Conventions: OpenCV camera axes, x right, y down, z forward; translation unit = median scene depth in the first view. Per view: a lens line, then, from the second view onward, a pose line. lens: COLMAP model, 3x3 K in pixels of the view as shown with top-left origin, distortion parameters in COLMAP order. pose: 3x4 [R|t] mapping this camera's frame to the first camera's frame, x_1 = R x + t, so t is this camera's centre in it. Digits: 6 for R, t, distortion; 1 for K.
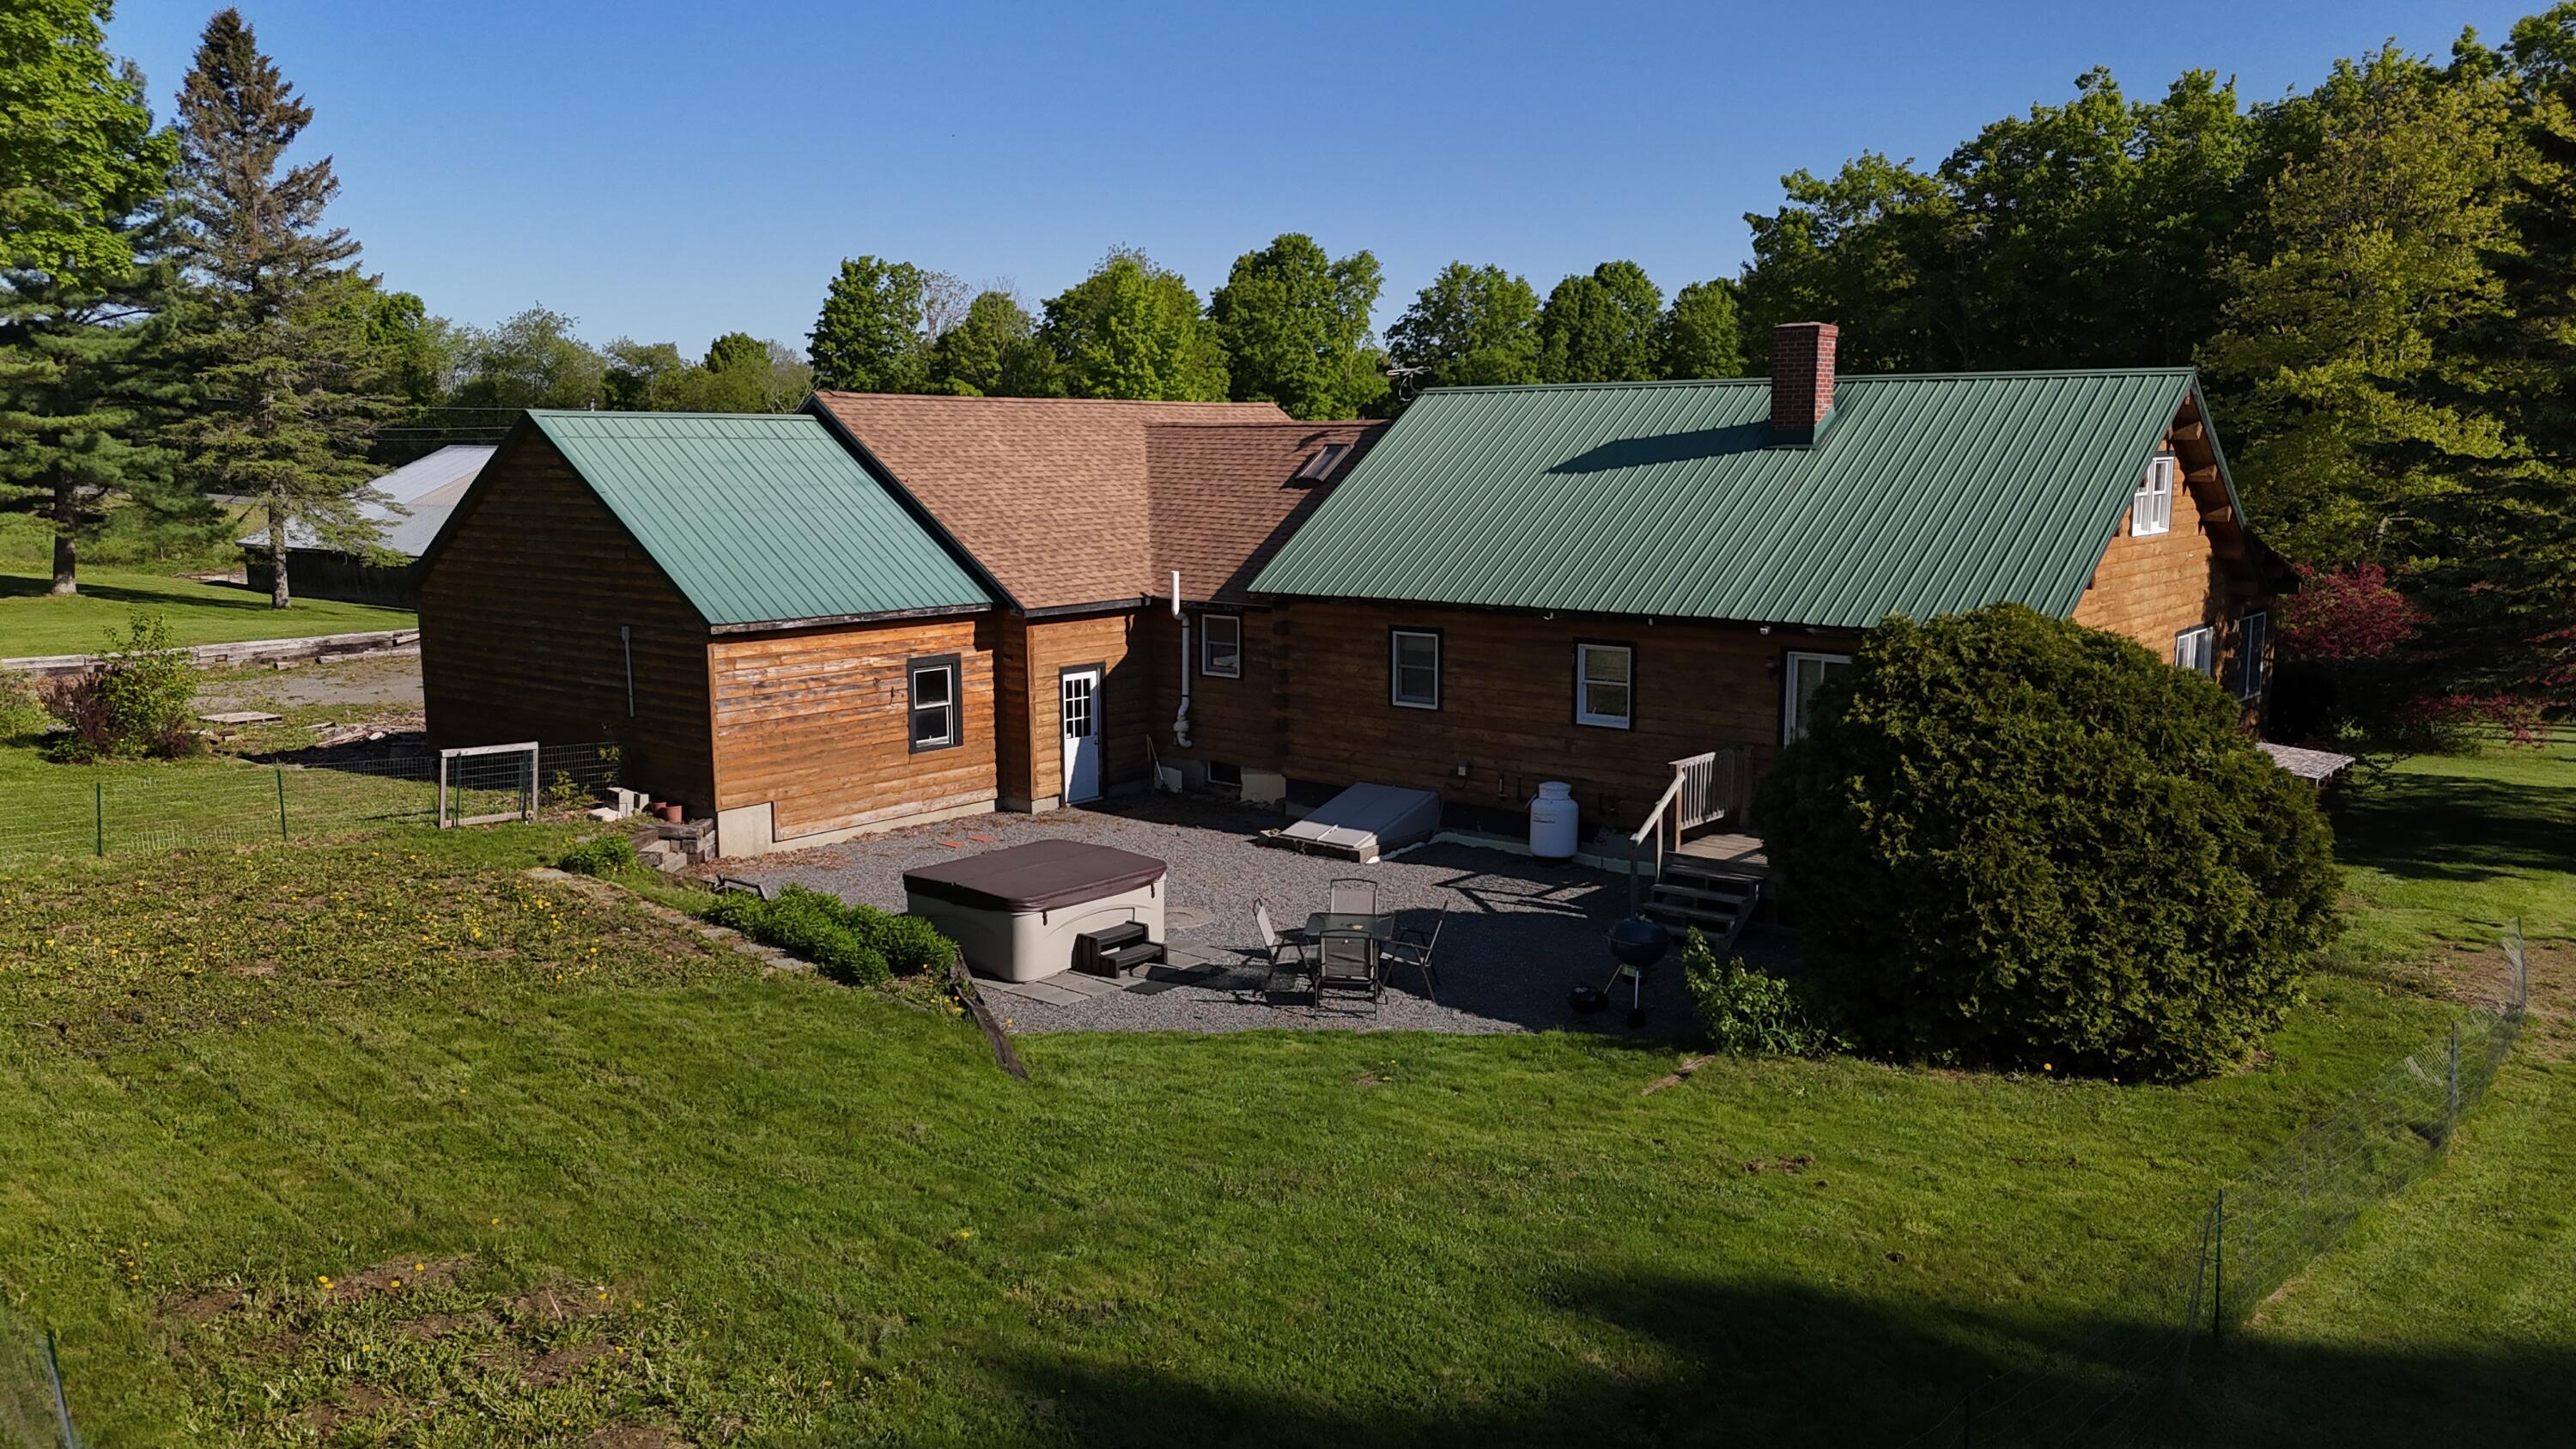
lens RADIAL K [[1887.4, 0, 1288.0], [0, 1887.4, 724.5], [0, 0, 1]] dist [0.086304, -0.103077]
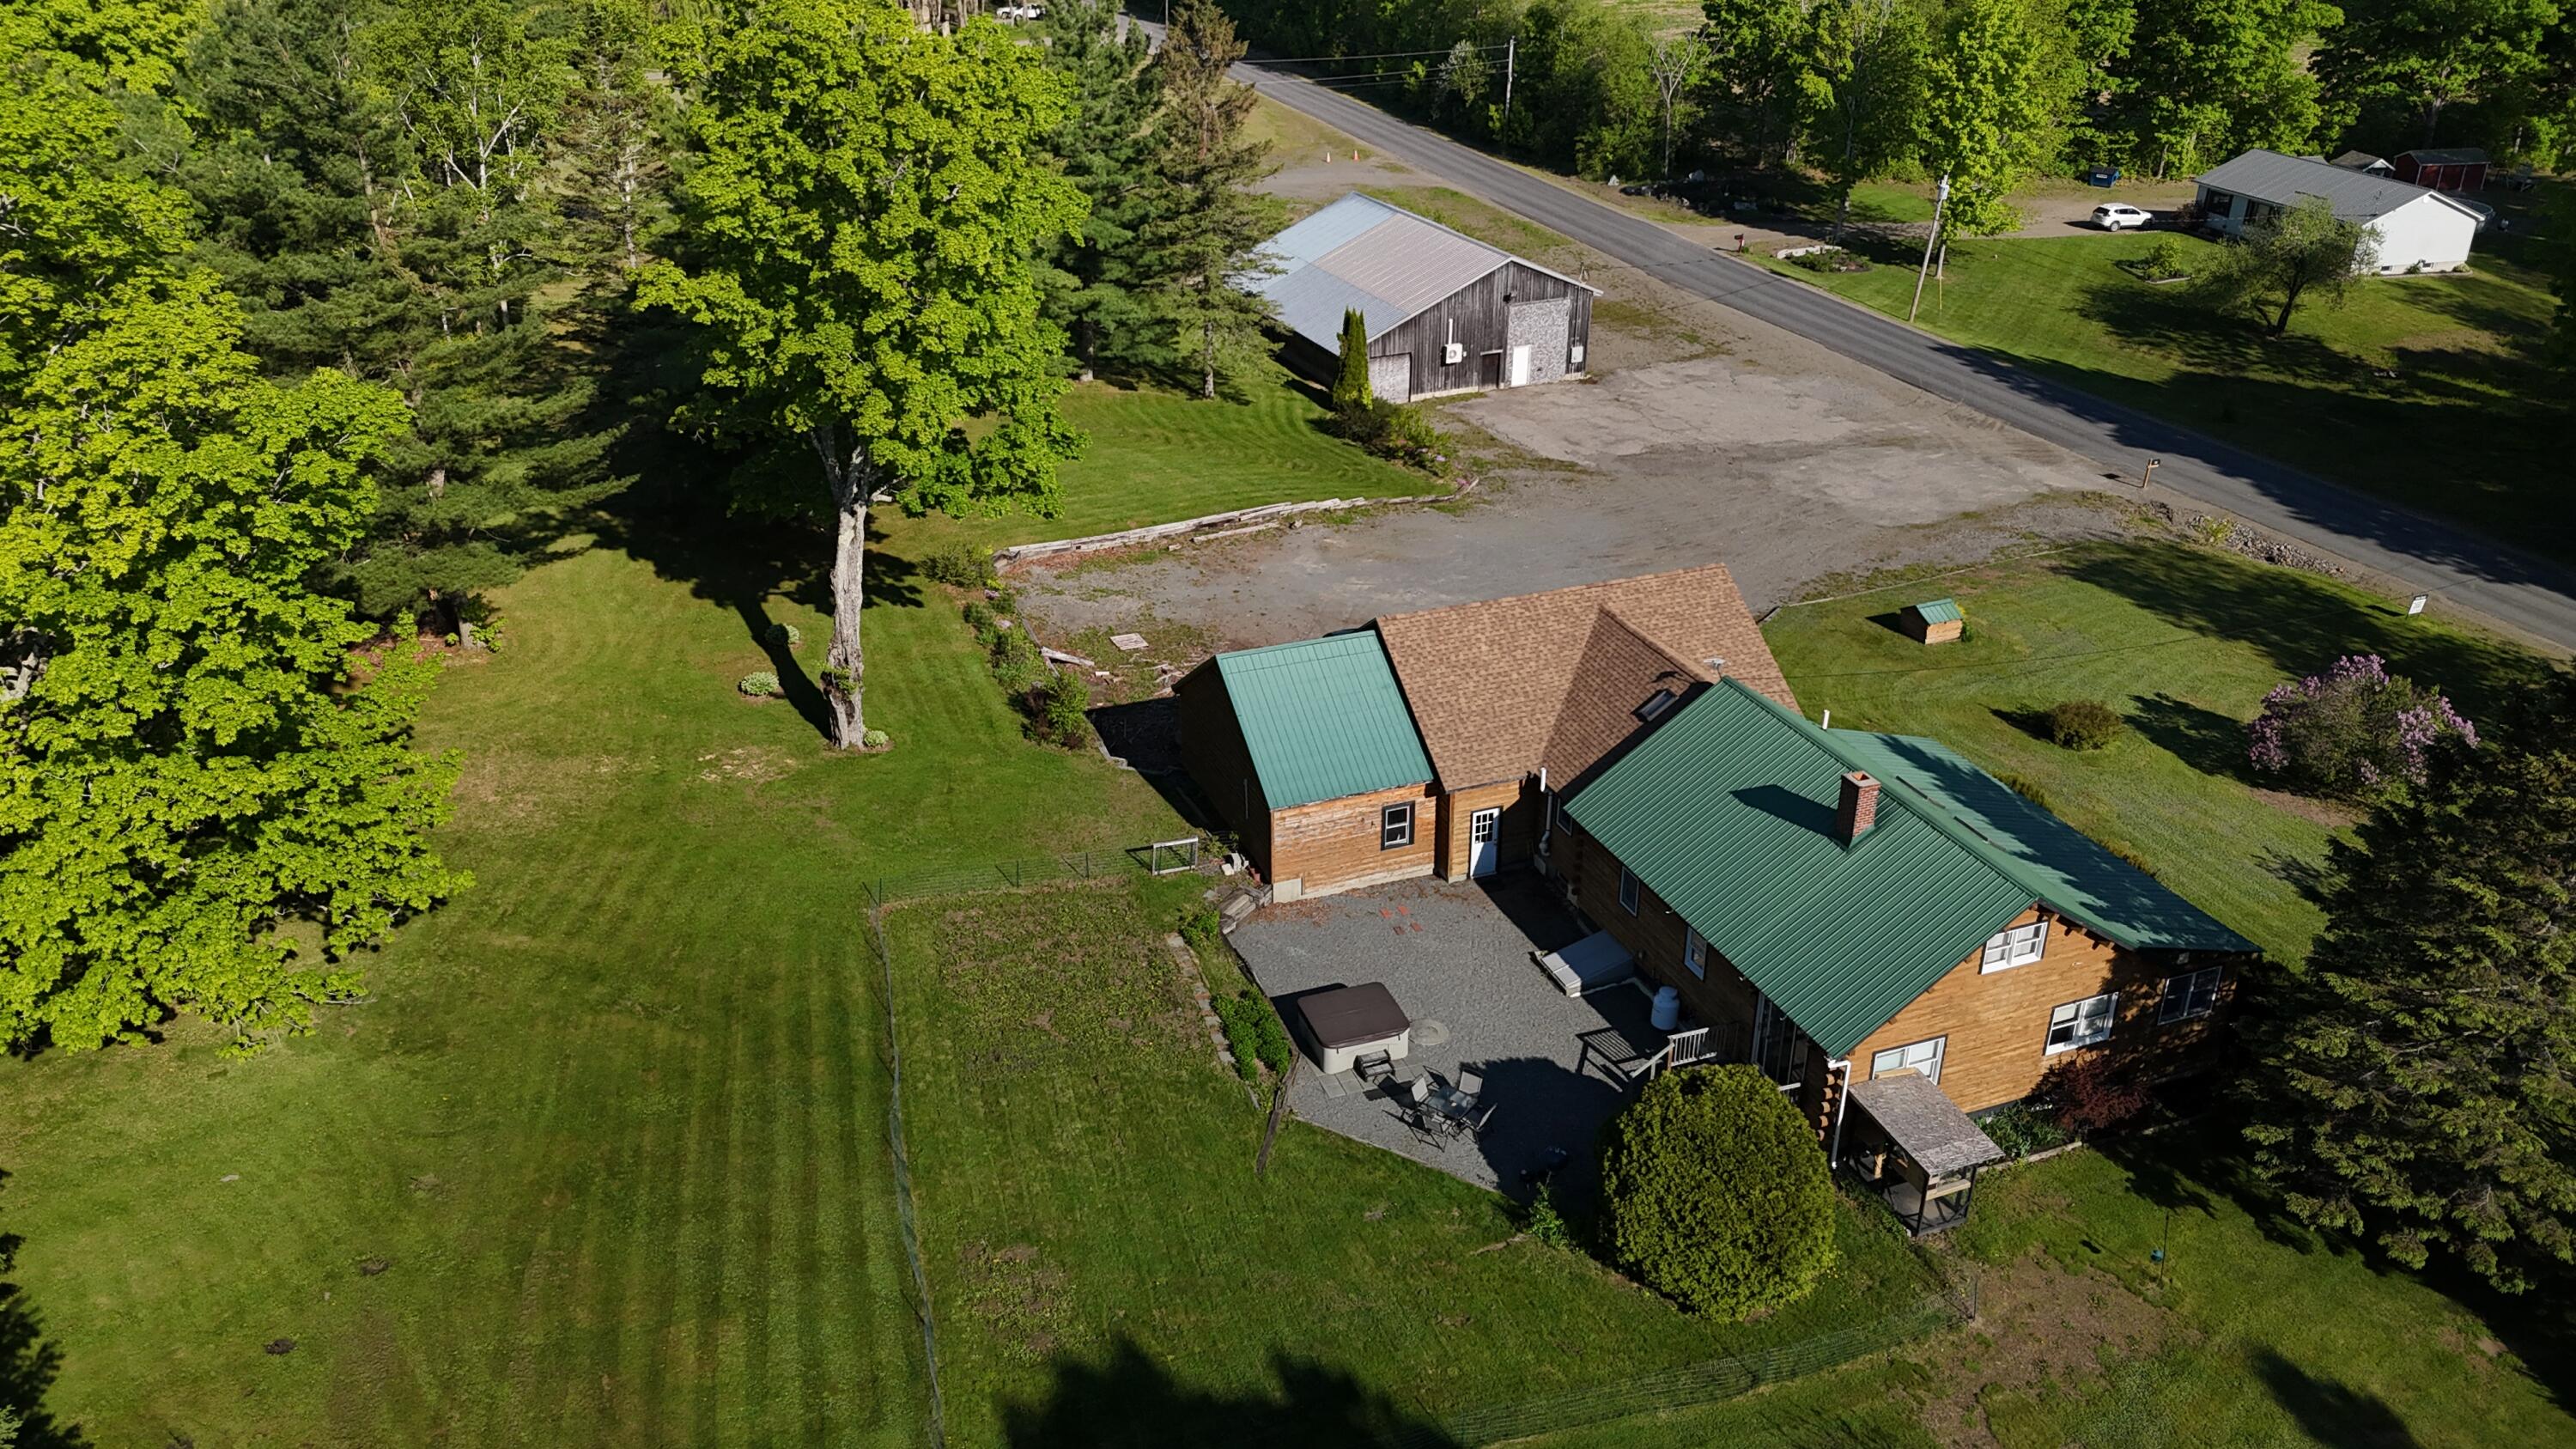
lens RADIAL K [[1882.2, 0, 1288.0], [0, 1882.2, 724.5], [0, 0, 1]] dist [0.075231, -0.063537]
pose [[0.872615, 0.217753, -0.437180, 0.497899], [-0.072795, 0.943099, 0.324446, -0.685062], [0.482953, -0.251292, 0.838814, -0.572041]]
